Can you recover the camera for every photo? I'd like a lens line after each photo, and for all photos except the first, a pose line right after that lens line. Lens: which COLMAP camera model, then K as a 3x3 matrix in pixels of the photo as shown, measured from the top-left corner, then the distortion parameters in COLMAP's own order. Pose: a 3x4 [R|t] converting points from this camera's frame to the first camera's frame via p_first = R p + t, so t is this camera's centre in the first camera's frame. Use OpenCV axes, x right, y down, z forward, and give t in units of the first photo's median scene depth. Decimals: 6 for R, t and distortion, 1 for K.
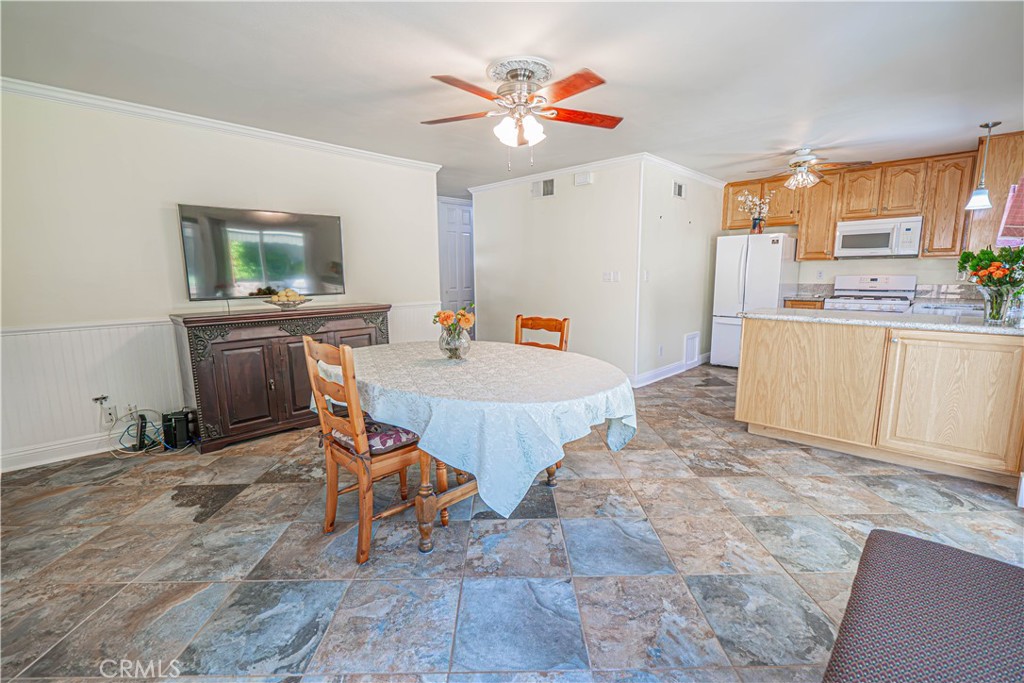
lens RADIAL K [[461.3, 0, 512.0], [0, 461.3, 341.5], [0, 0, 1]] dist [0.000554, 0.000846]
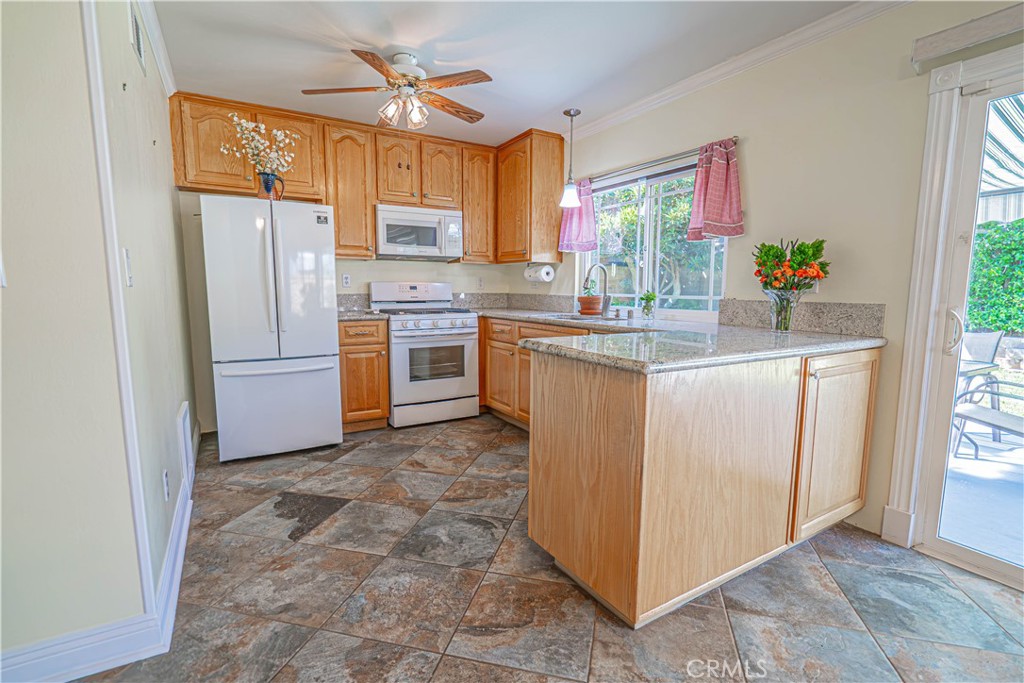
lens RADIAL K [[474.5, 0, 512.0], [0, 474.5, 341.5], [0, 0, 1]] dist [-0.000856, 0.000026]
pose [[0.255777, -0.104269, 0.961096, 0.089453], [0.134944, 0.988284, 0.071306, -0.131365], [-0.957271, 0.111455, 0.266851, 1.063805]]
